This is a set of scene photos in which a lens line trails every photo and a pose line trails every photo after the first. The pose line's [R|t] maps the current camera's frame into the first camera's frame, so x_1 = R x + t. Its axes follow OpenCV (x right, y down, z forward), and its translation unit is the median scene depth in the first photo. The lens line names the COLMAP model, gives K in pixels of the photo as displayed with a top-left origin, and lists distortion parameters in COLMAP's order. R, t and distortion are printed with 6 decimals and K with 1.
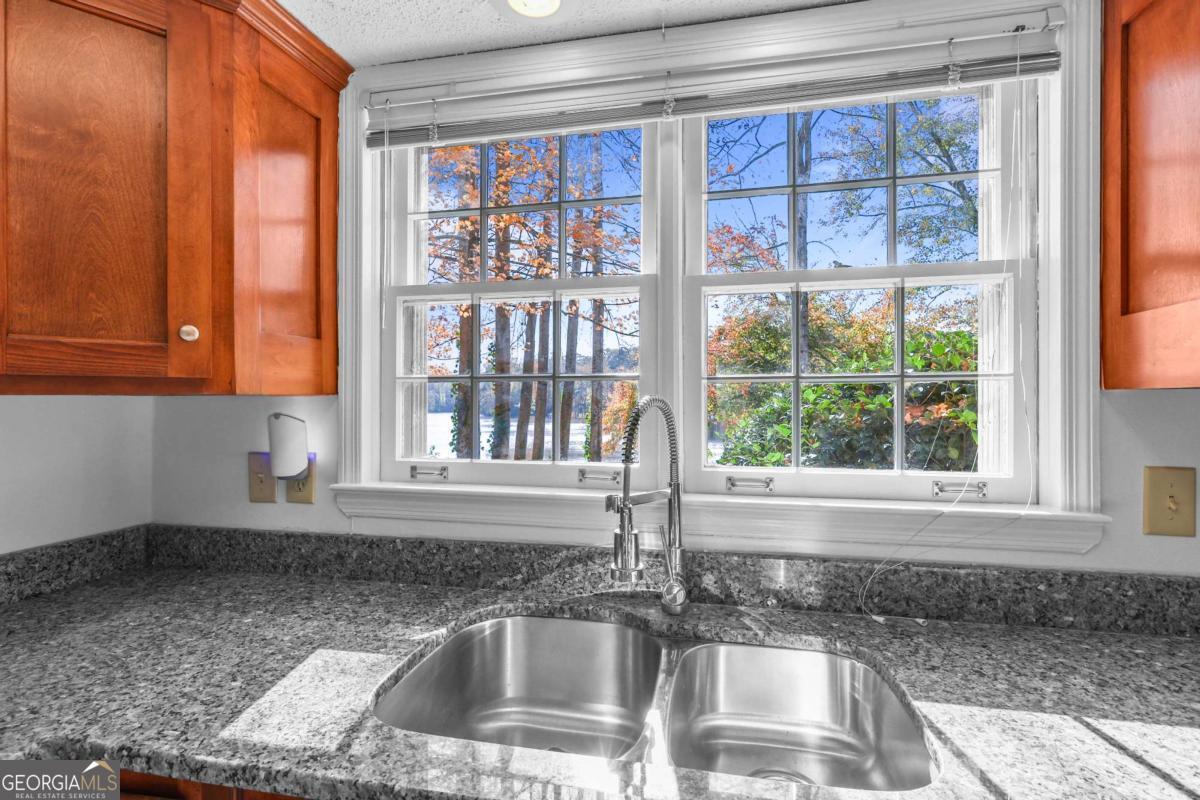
lens RADIAL K [[568.8, 0, 602.5], [0, 568.8, 404.2], [0, 0, 1]] dist [0.017540, -0.000177]
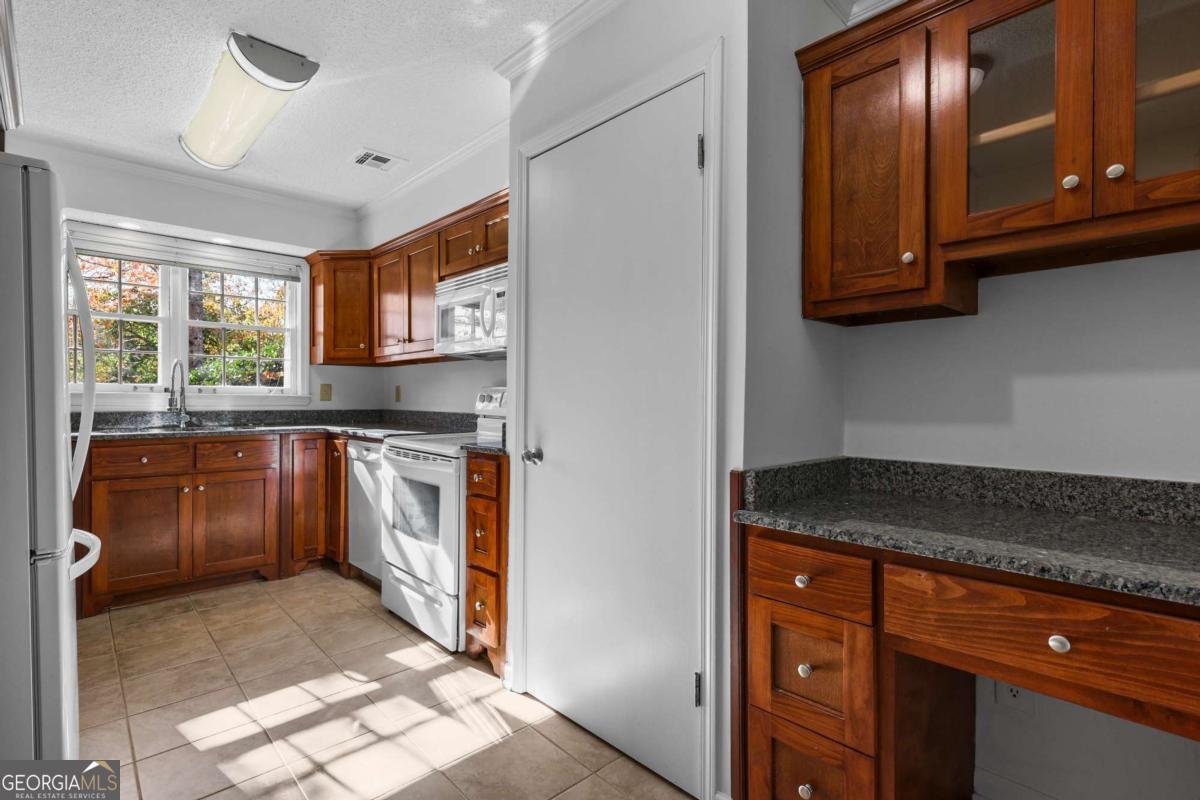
lens RADIAL K [[564.0, 0, 597.2], [0, 564.0, 401.4], [0, 0, 1]] dist [0.002286, 0.000054]
pose [[0.569913, -0.000891, 0.821705, -1.072747], [-0.005697, 0.999971, 0.005036, 0.175098], [-0.821685, -0.007551, 0.569891, -2.528573]]
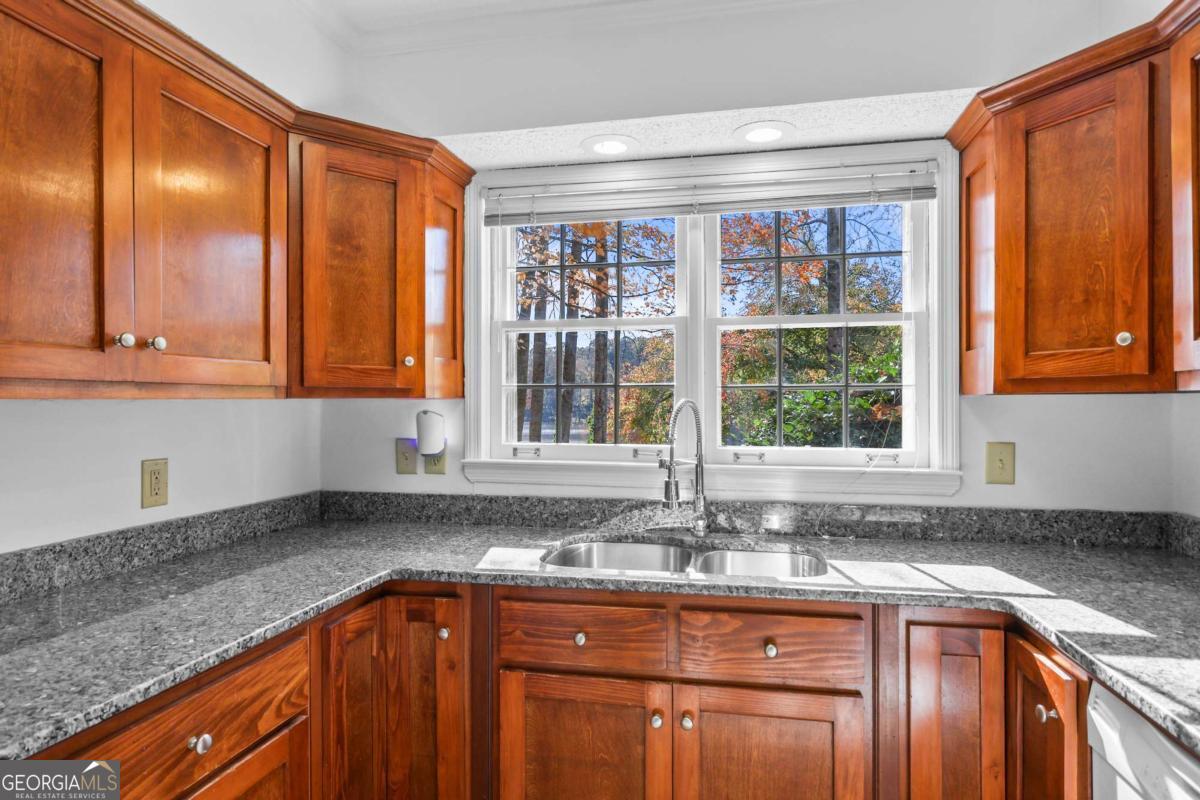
lens RADIAL K [[689.7, 0, 604.9], [0, 689.7, 405.1], [0, 0, 1]] dist [0.003439, 0.001591]
pose [[0.999987, 0.000095, 0.005139, -0.133937], [-0.000088, 0.999999, -0.001426, 0.004963], [-0.005139, 0.001426, 0.999986, -0.836147]]
